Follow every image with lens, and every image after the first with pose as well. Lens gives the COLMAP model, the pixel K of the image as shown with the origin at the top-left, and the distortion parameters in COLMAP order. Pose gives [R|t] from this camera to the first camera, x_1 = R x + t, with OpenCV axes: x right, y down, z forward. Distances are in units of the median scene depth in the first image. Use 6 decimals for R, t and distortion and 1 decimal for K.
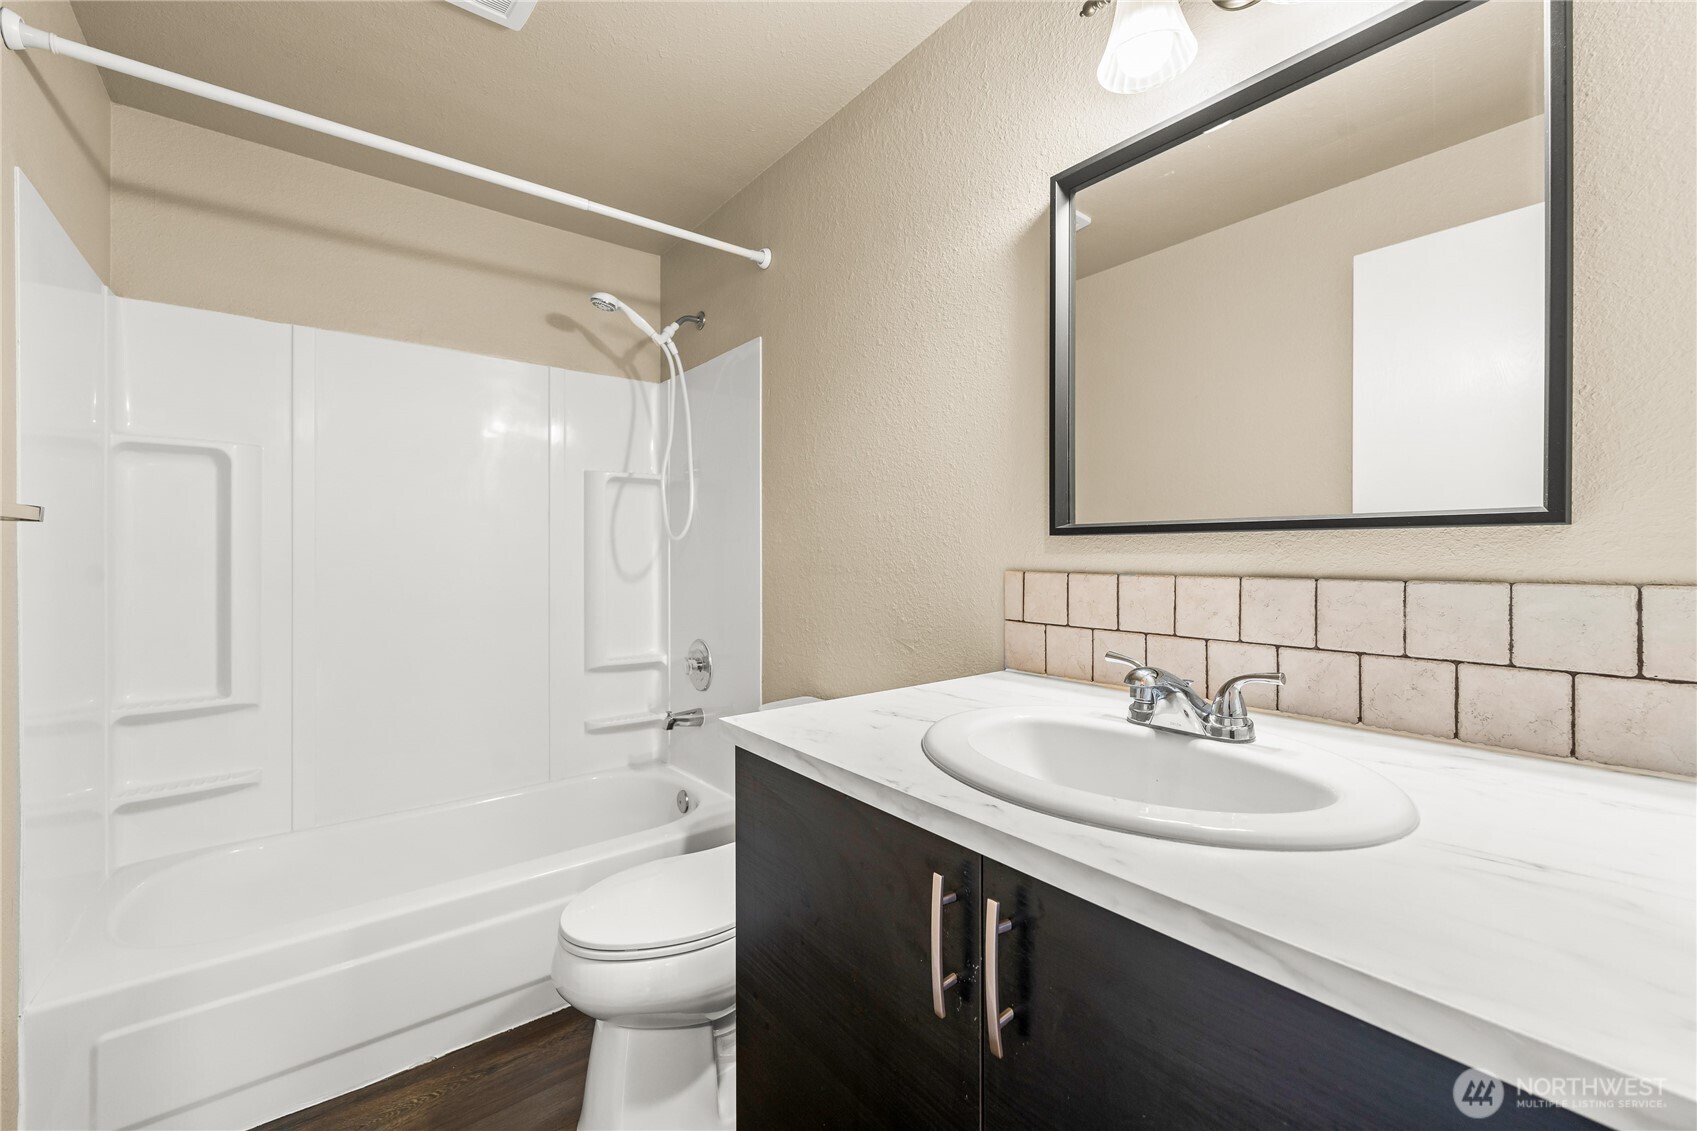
lens RADIAL K [[709.6, 0, 824.8], [0, 709.6, 545.1], [0, 0, 1]] dist [-0.000342, -0.000050]
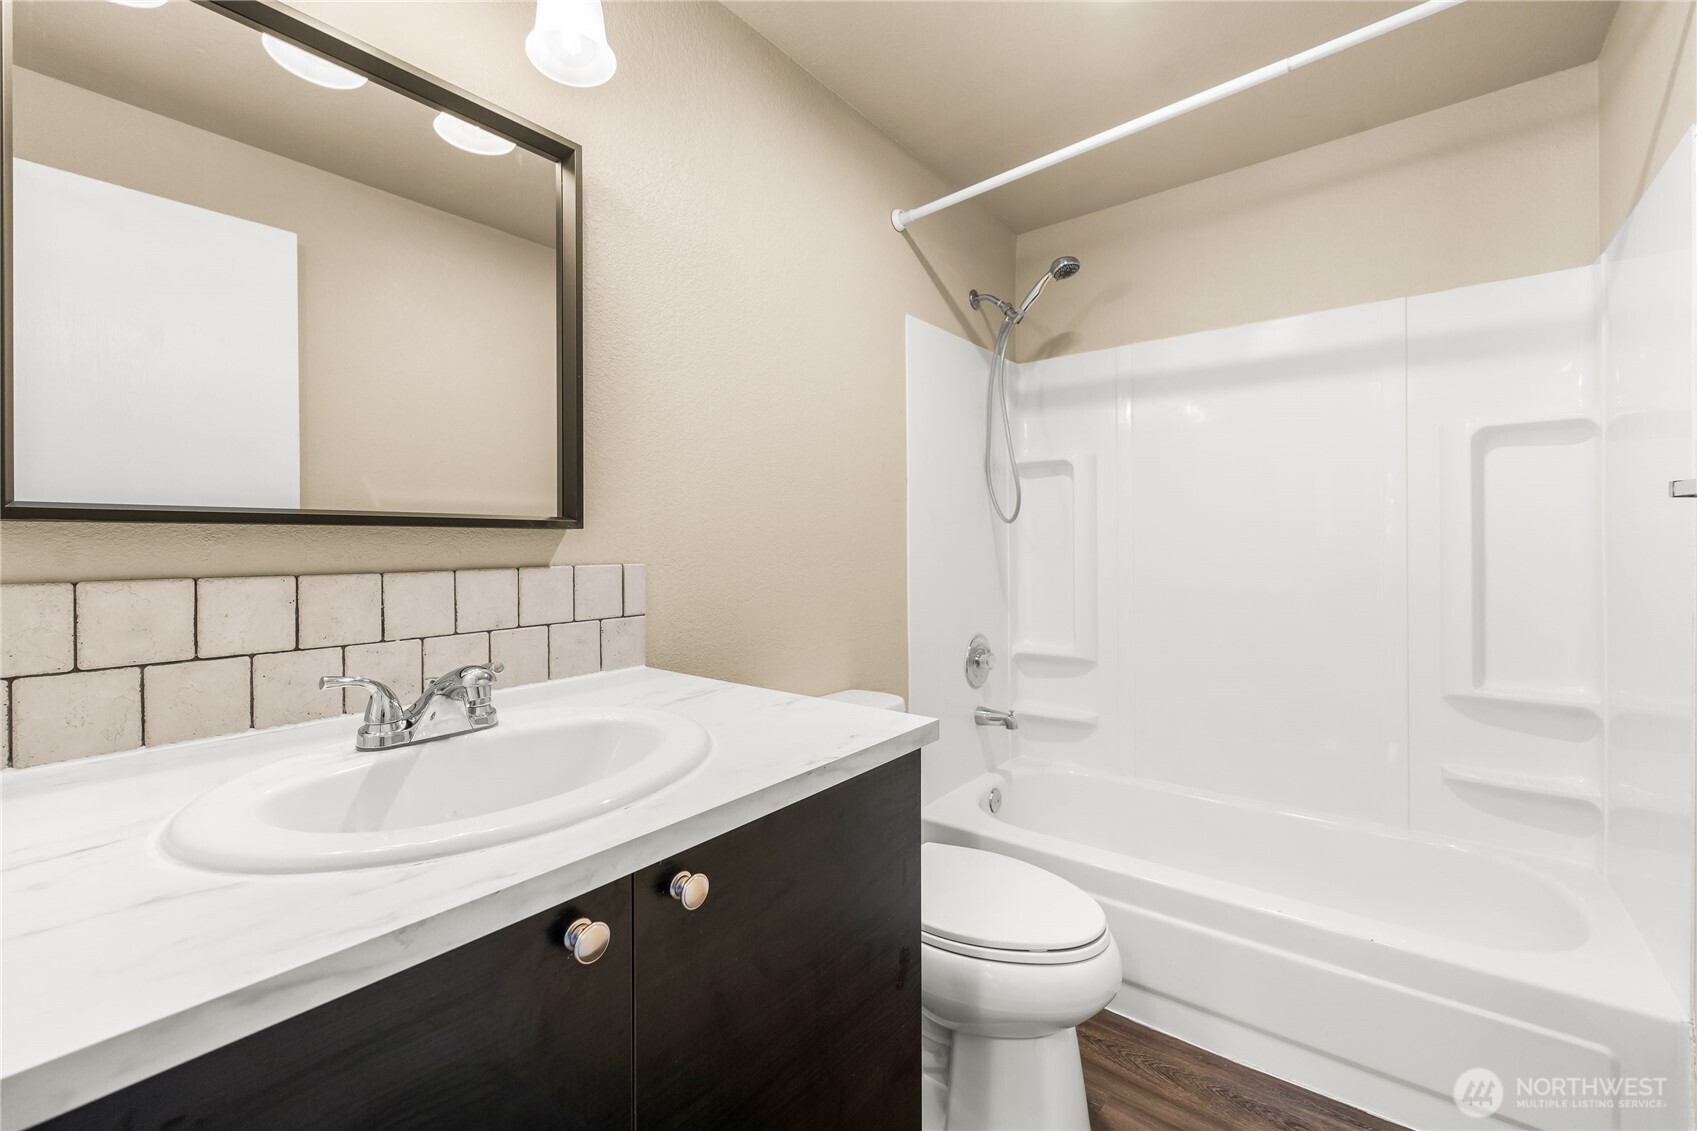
lens RADIAL K [[709.6, 0, 824.8], [0, 709.6, 545.1], [0, 0, 1]] dist [-0.000342, -0.000050]
pose [[-0.229369, -0.002166, 0.973337, -0.488837], [-0.001367, 0.999997, 0.001903, 0.004446], [-0.973339, -0.000895, -0.229372, 0.643720]]
